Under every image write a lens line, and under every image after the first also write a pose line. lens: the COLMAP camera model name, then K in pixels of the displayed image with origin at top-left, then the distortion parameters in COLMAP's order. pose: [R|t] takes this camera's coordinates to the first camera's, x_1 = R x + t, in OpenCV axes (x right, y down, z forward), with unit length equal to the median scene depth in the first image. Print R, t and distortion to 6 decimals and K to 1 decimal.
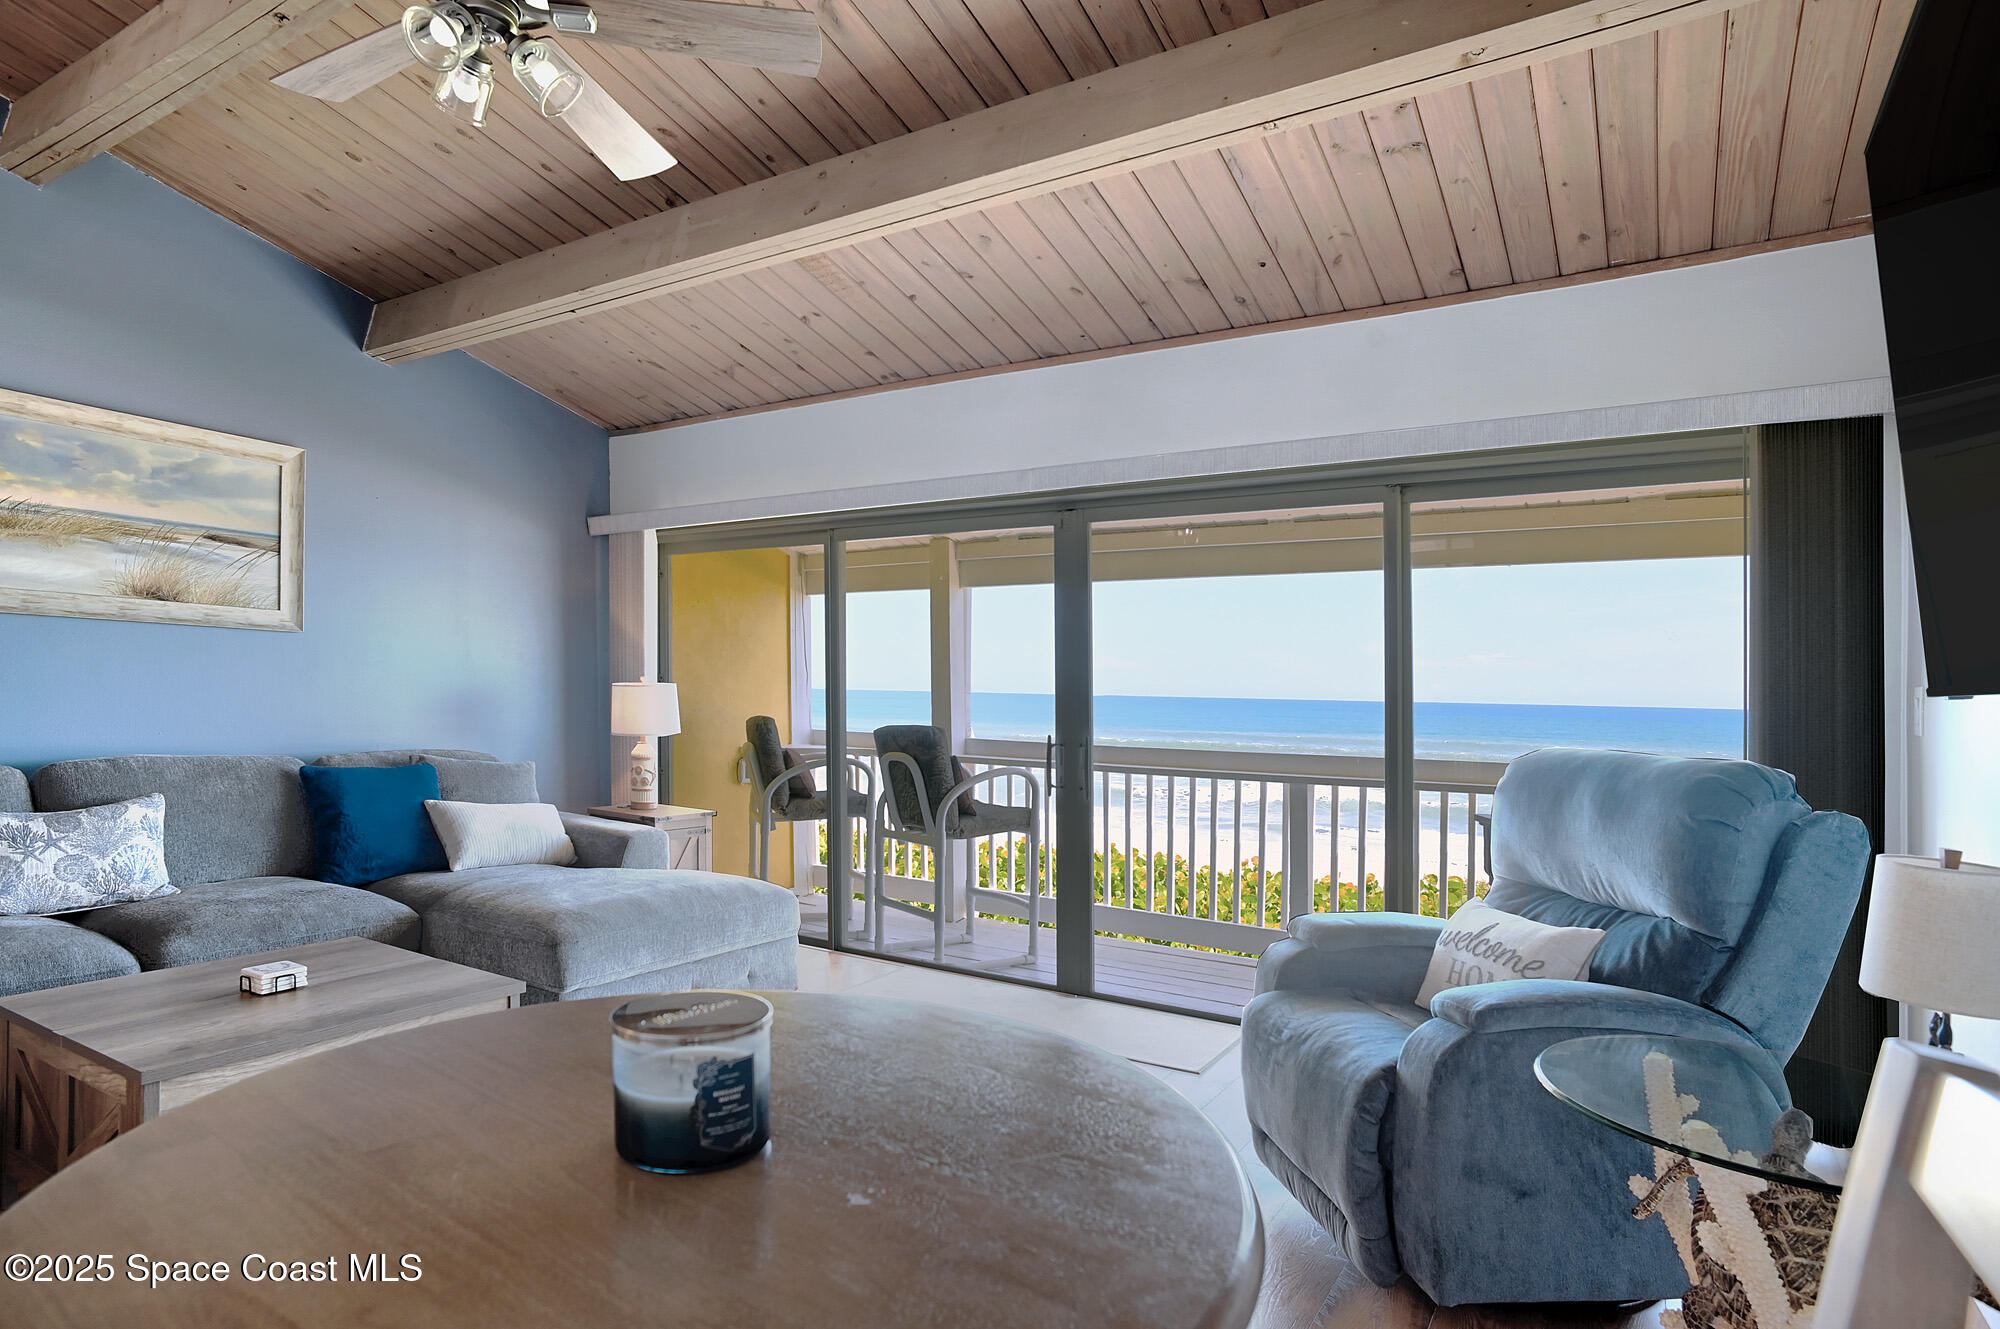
lens RADIAL K [[1038.8, 0, 1002.6], [0, 1038.8, 679.6], [0, 0, 1]] dist [-0.003747, -0.000421]
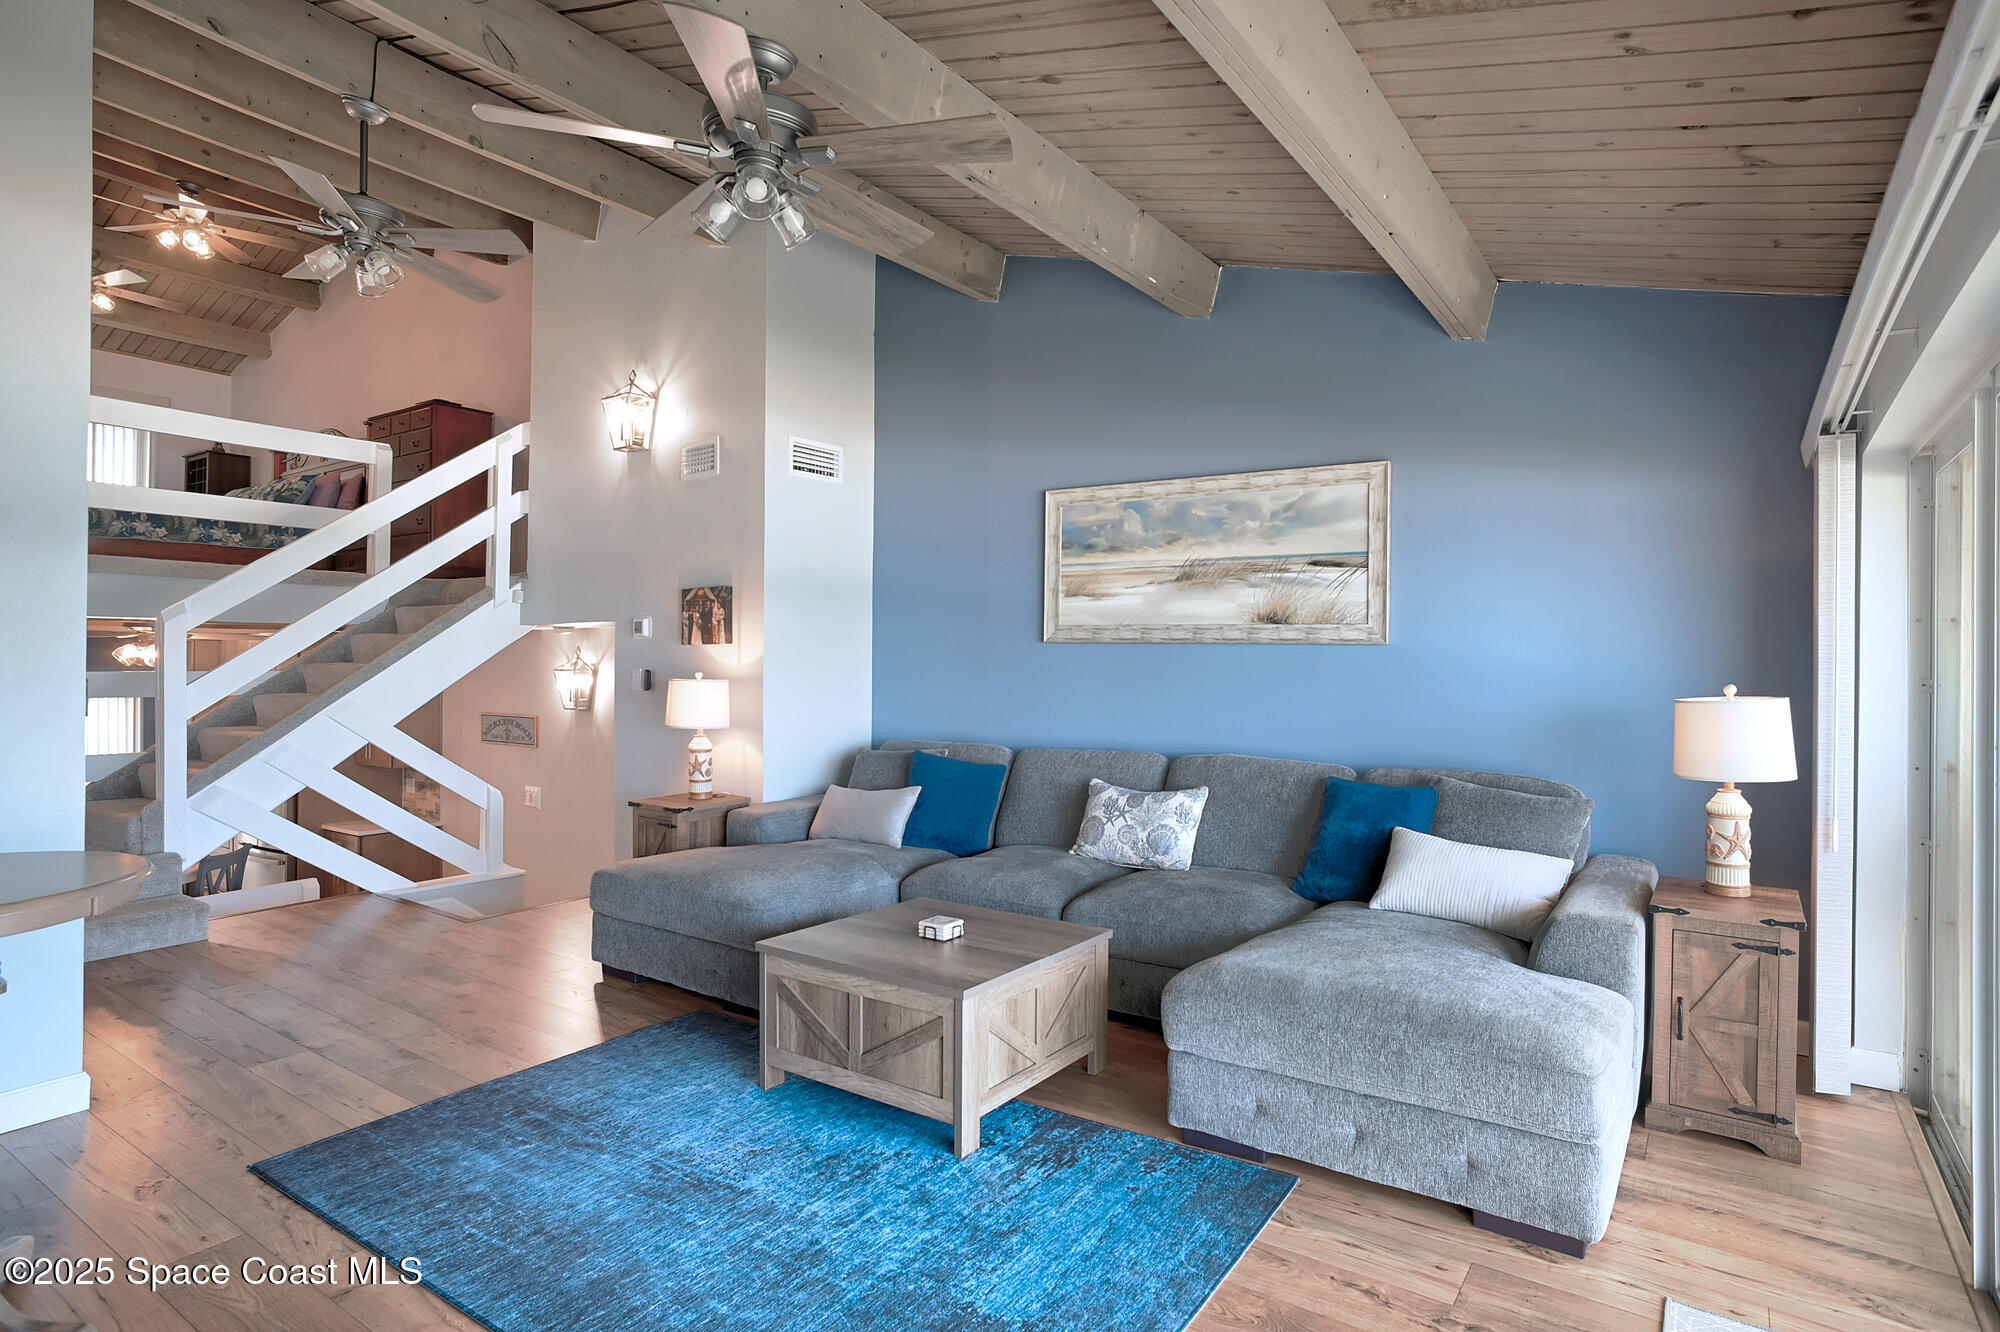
lens RADIAL K [[1098.3, 0, 1002.3], [0, 1098.3, 666.7], [0, 0, 1]] dist [-0.005122, -0.000471]
pose [[-0.040420, -0.014958, -0.999071, 0.438538], [0.006649, 0.999862, -0.015239, -0.011567], [0.999161, -0.007259, -0.040315, 0.743658]]
